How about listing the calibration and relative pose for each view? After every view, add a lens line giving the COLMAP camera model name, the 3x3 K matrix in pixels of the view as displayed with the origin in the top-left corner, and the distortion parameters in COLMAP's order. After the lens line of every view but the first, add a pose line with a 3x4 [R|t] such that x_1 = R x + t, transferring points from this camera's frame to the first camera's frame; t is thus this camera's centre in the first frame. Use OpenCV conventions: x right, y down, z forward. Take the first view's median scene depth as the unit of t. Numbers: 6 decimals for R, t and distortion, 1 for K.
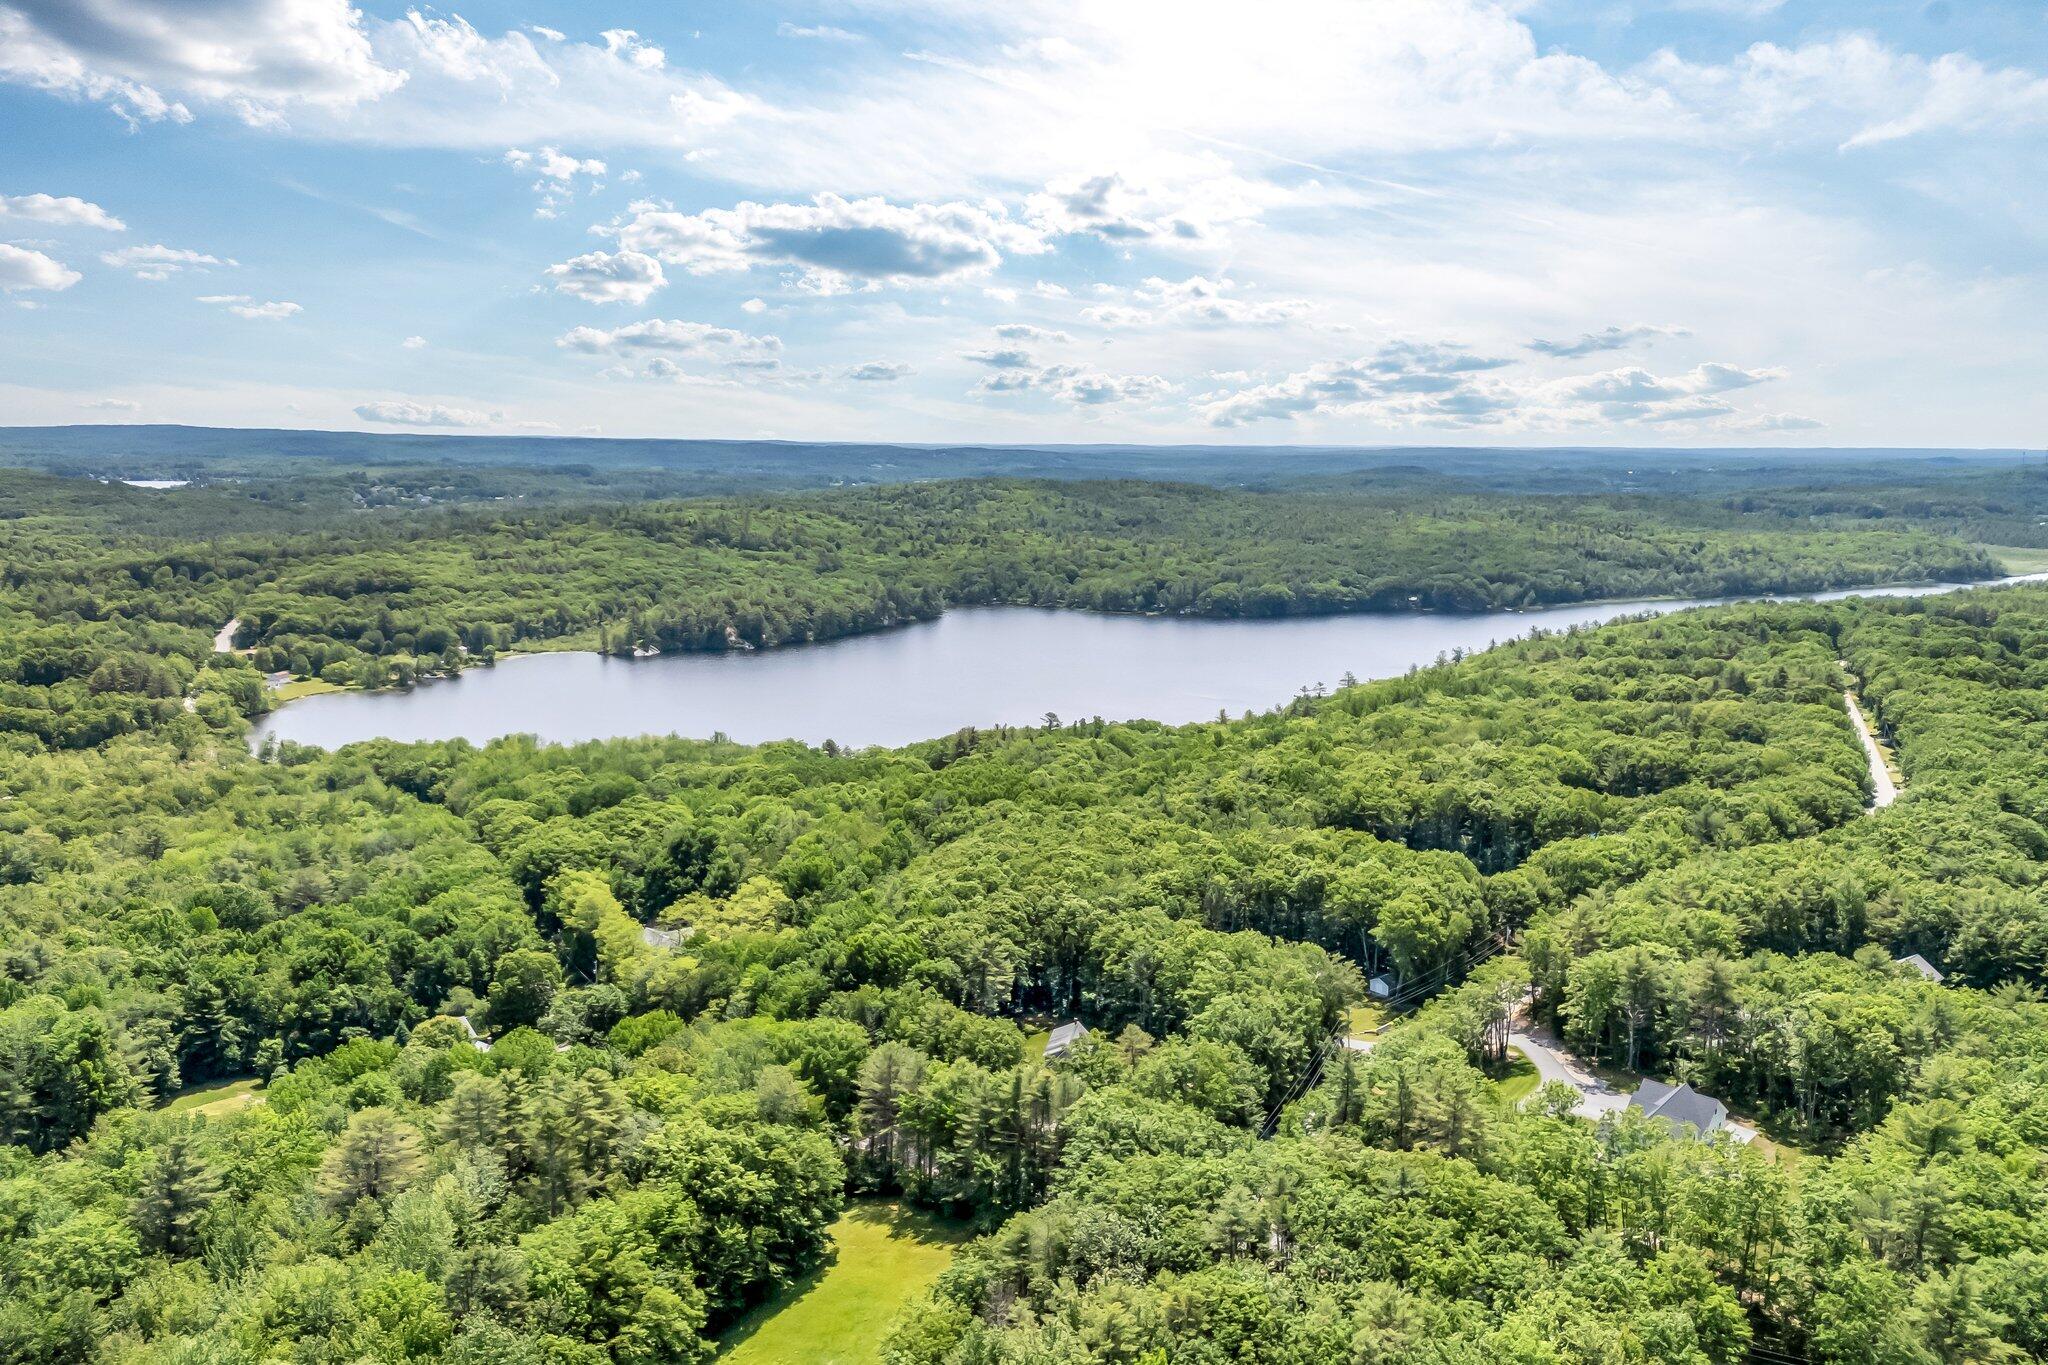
lens RADIAL K [[1500.1, 0, 1017.6], [0, 1500.1, 675.9], [0, 0, 1]] dist [0.067147, -0.040802]
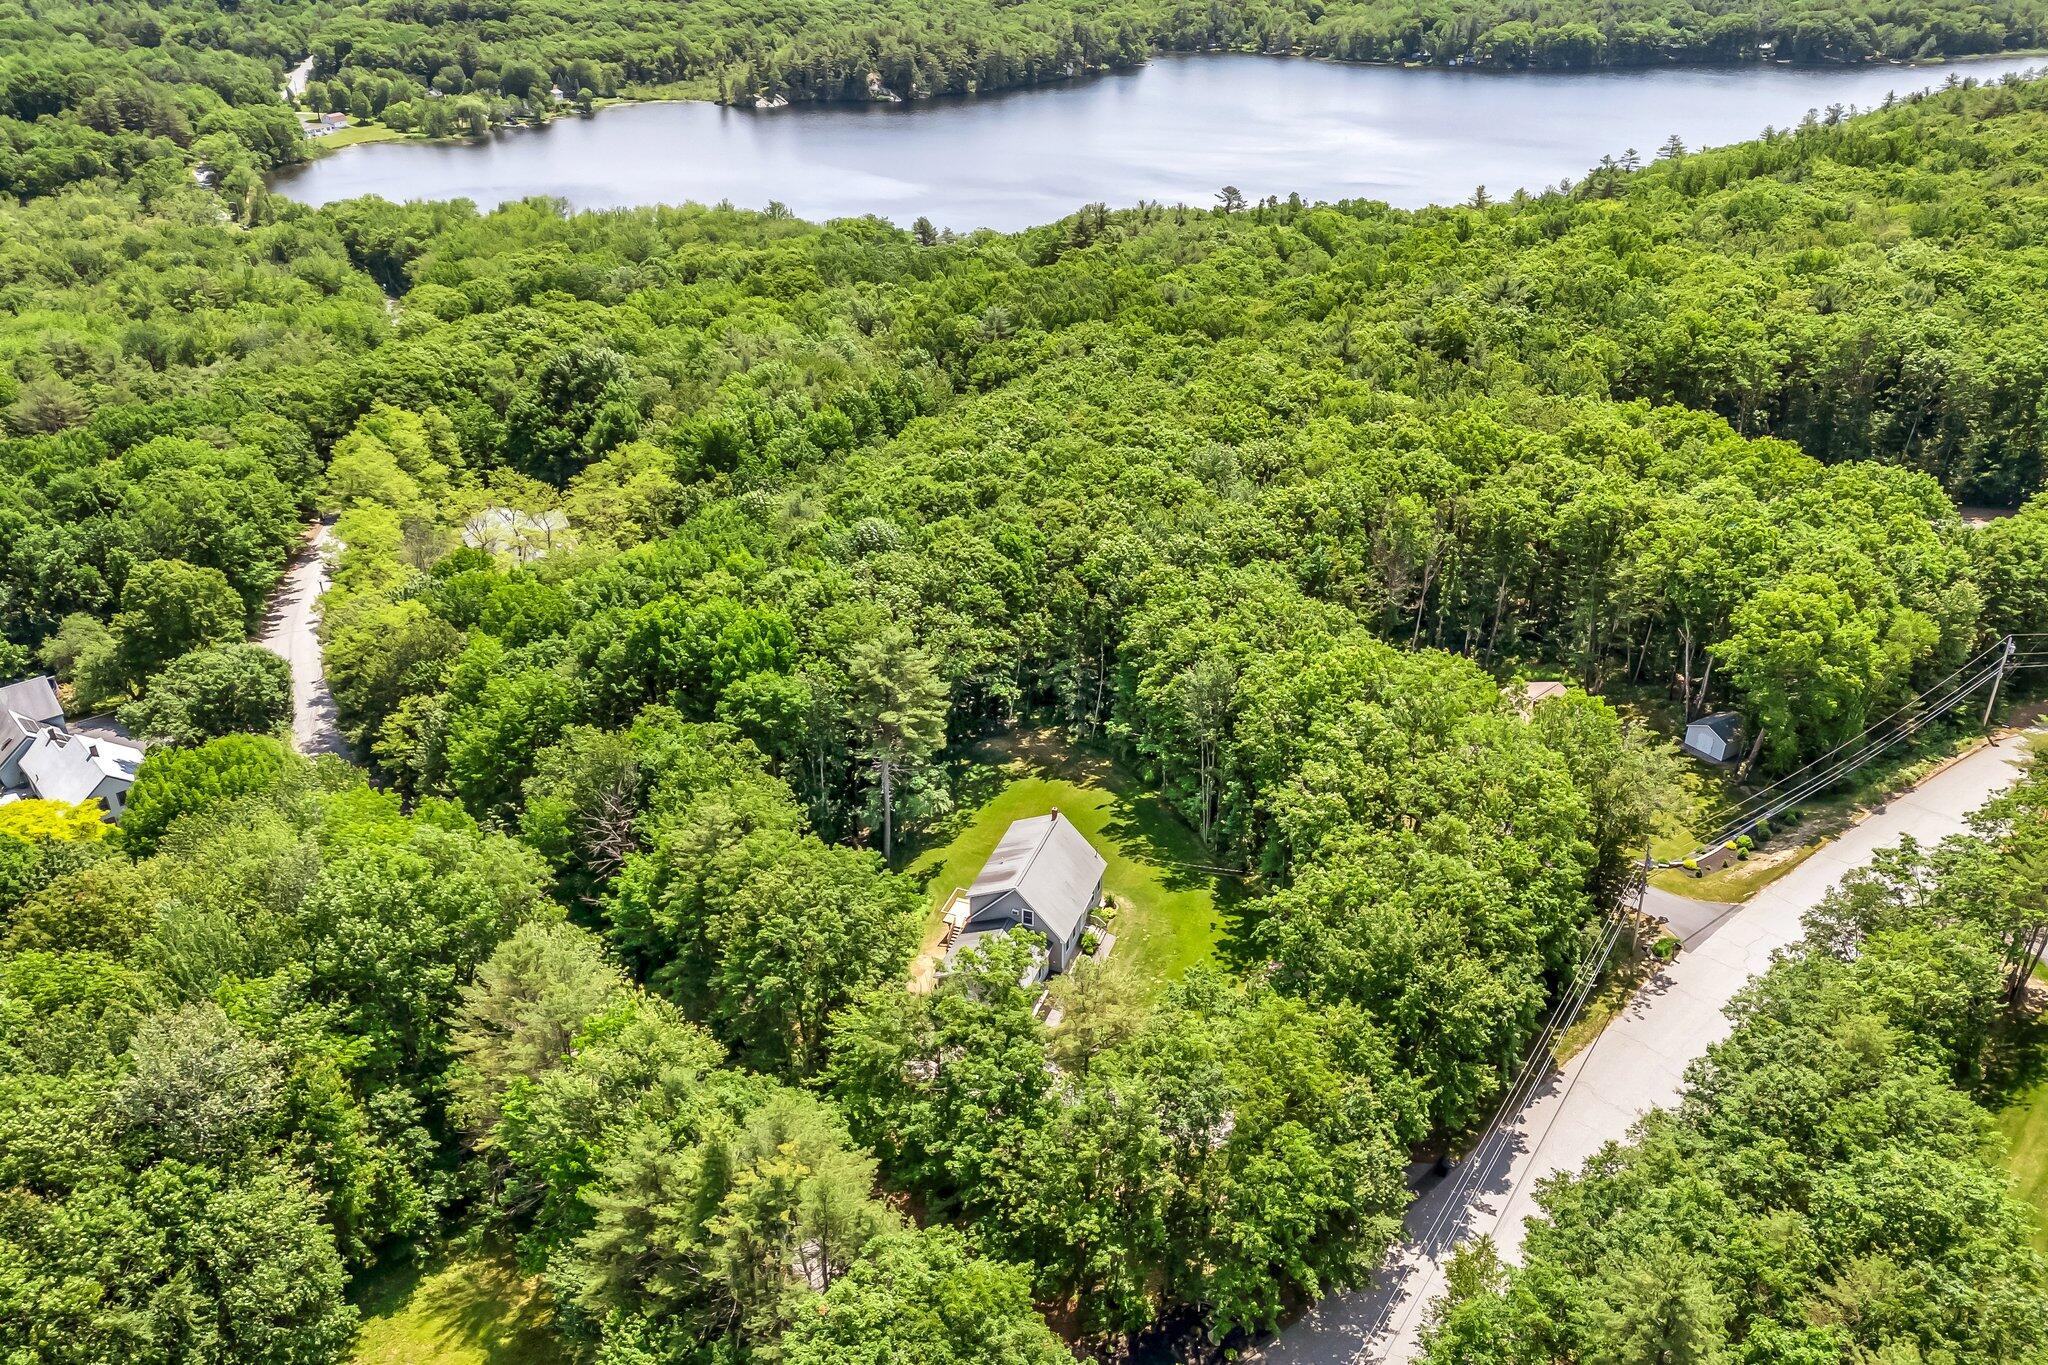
lens RADIAL K [[1500.1, 0, 1020.8], [0, 1500.1, 674.5], [0, 0, 1]] dist [0.067147, -0.040802]
pose [[0.987854, 0.069144, -0.139157, 0.045981], [-0.020394, 0.945488, 0.325019, 0.013986], [0.154044, -0.318233, 0.935413, 0.277103]]
